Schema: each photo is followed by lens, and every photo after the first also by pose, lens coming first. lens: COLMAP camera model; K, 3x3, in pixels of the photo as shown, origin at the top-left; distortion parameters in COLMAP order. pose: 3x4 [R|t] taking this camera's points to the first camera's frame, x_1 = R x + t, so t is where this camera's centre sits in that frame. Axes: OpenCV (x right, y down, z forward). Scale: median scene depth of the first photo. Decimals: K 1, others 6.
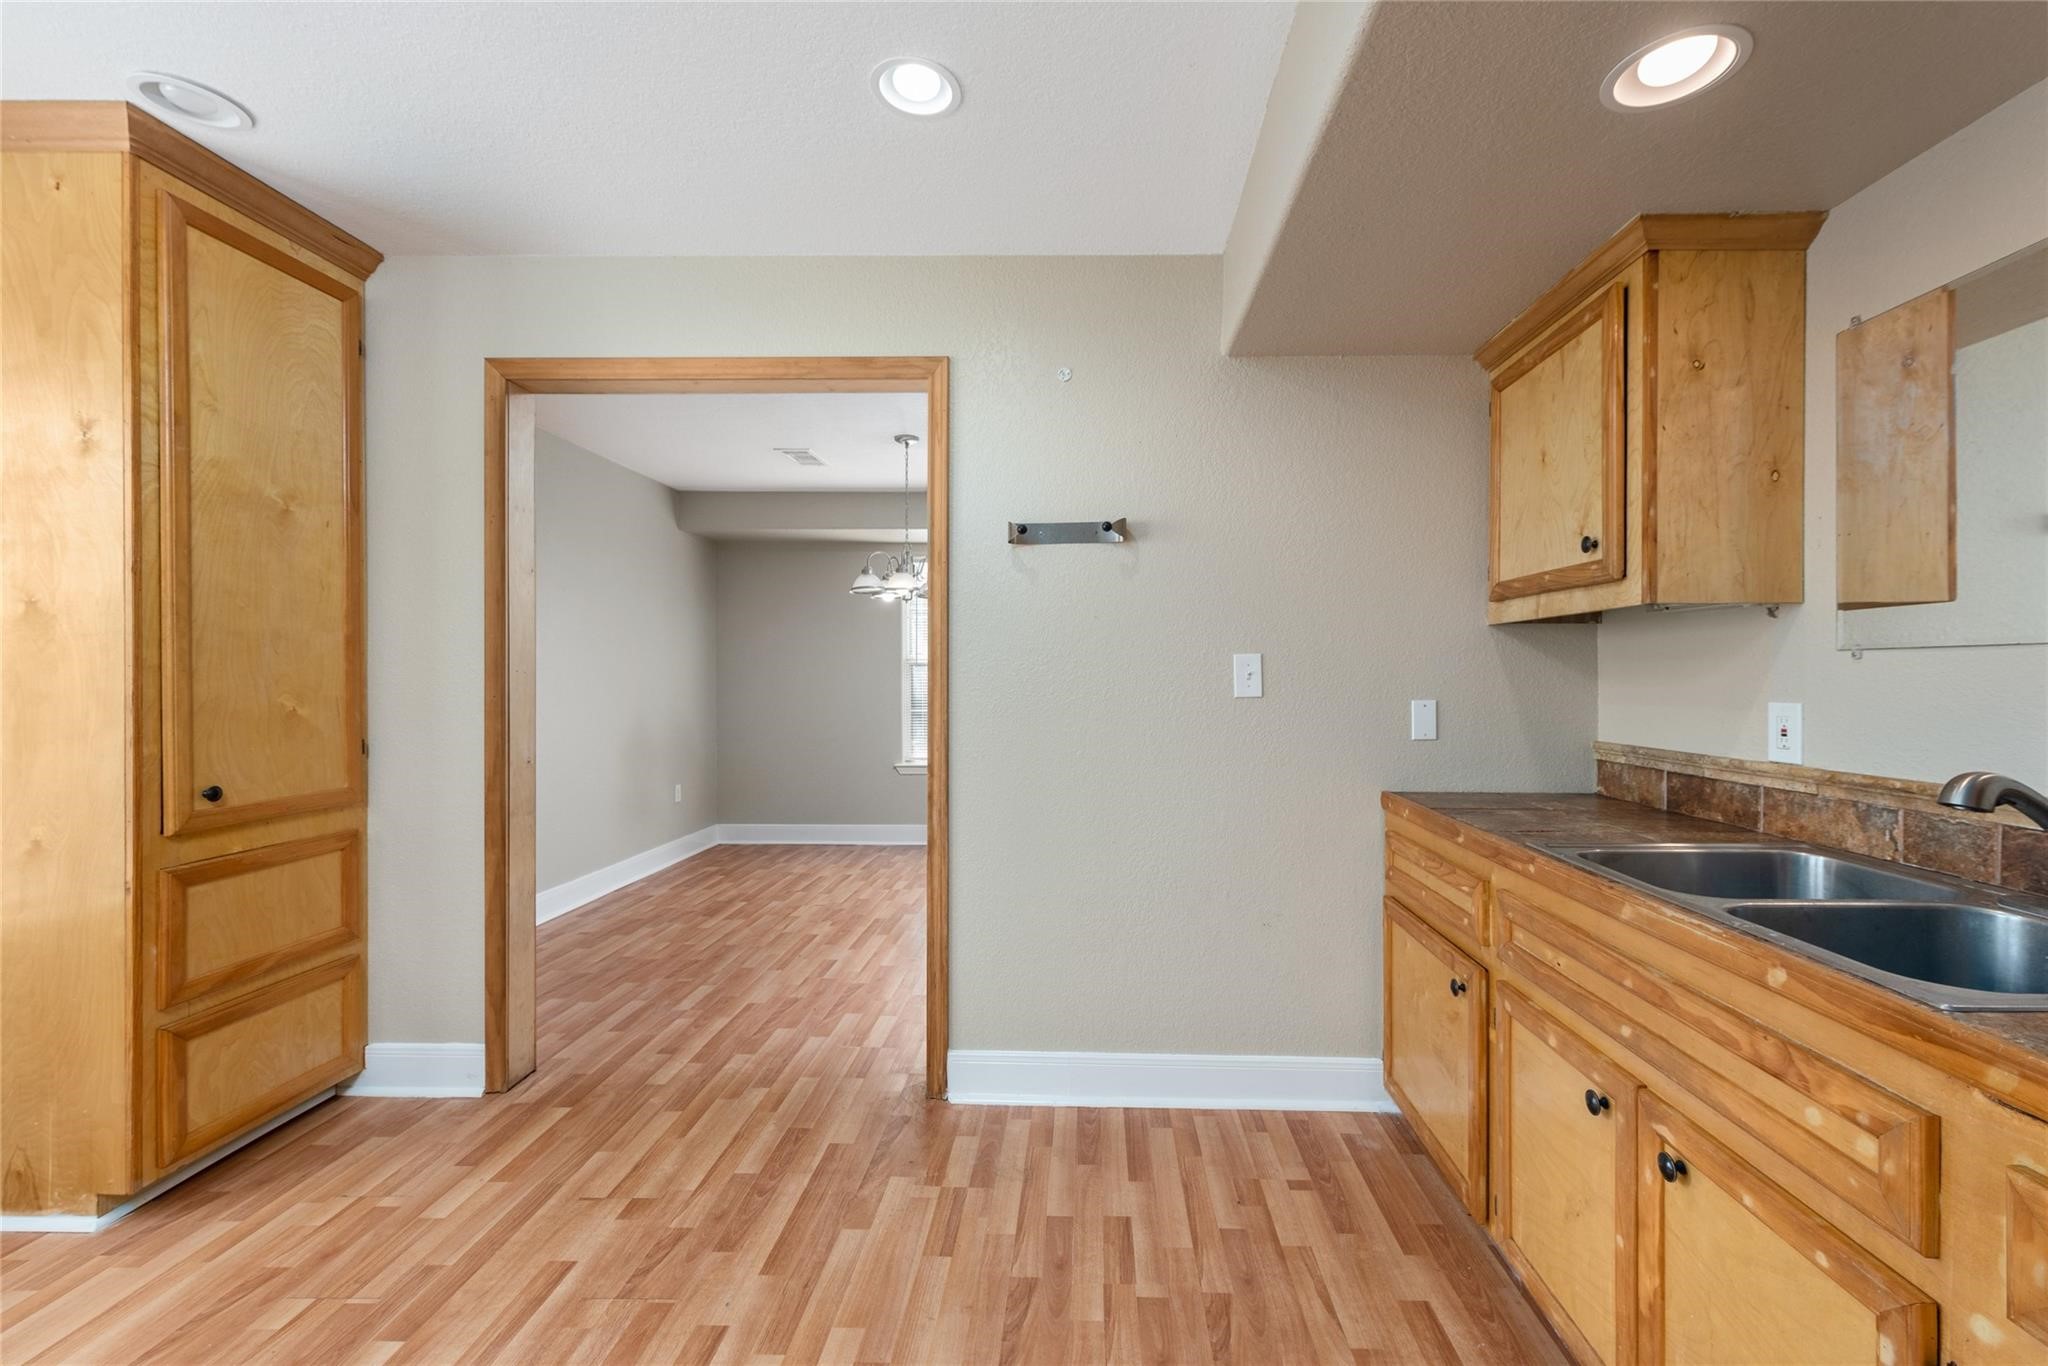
lens RADIAL K [[823.7, 0, 1037.6], [0, 823.7, 675.5], [0, 0, 1]] dist [0.003013, 0.000046]
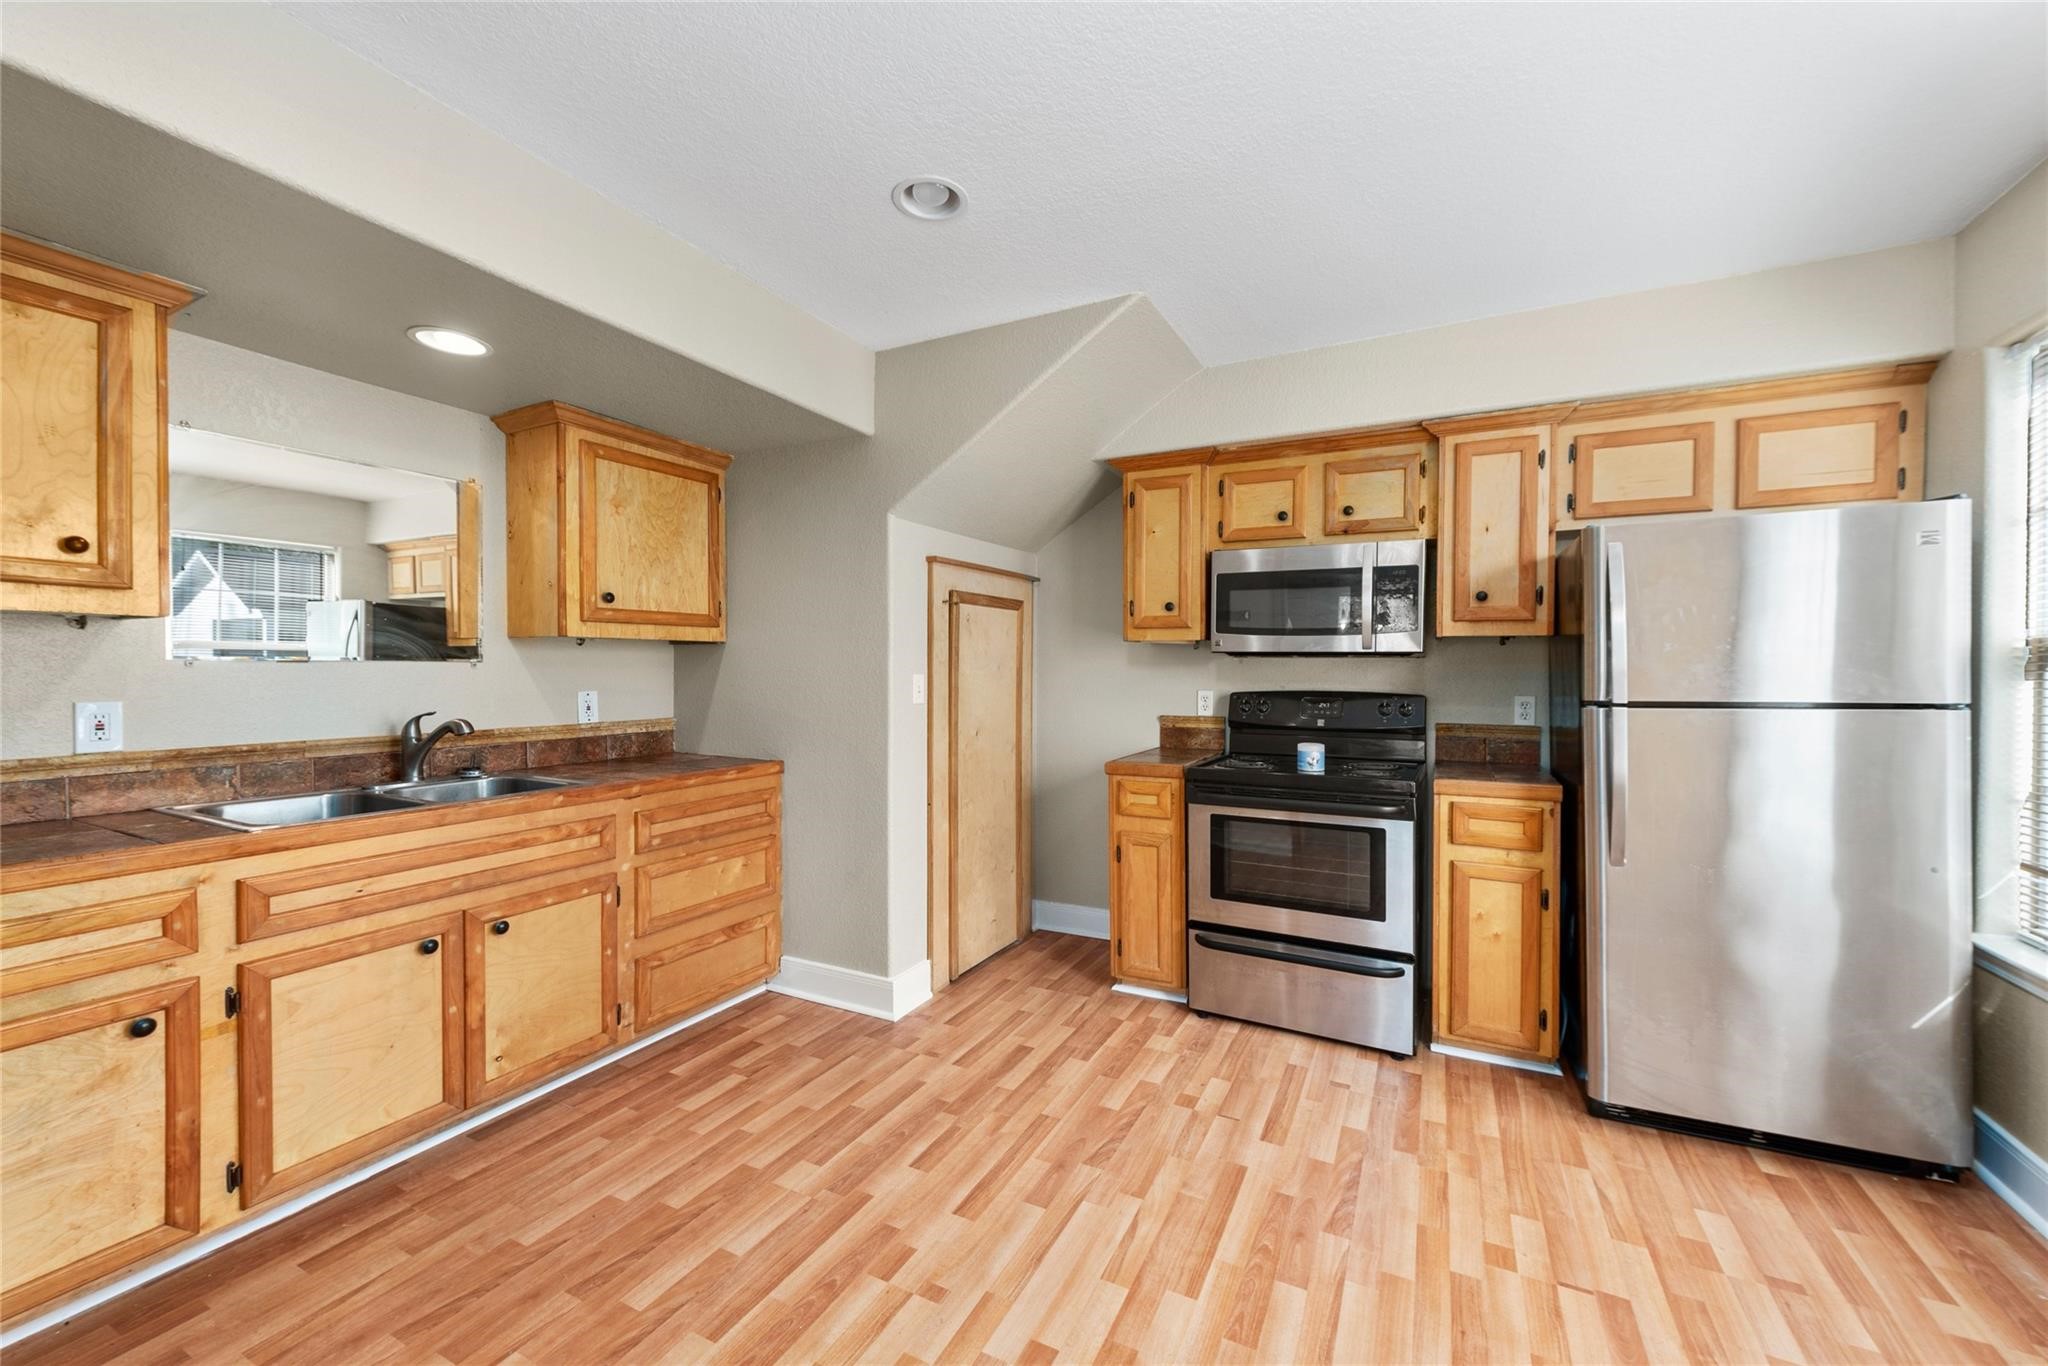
lens RADIAL K [[823.7, 0, 1026.7], [0, 823.7, 679.0], [0, 0, 1]] dist [0.003013, 0.000046]
pose [[-0.906569, -0.005938, 0.422016, -0.818540], [-0.003588, 0.999973, 0.006363, -0.012294], [-0.422043, 0.004254, -0.906566, 1.537877]]
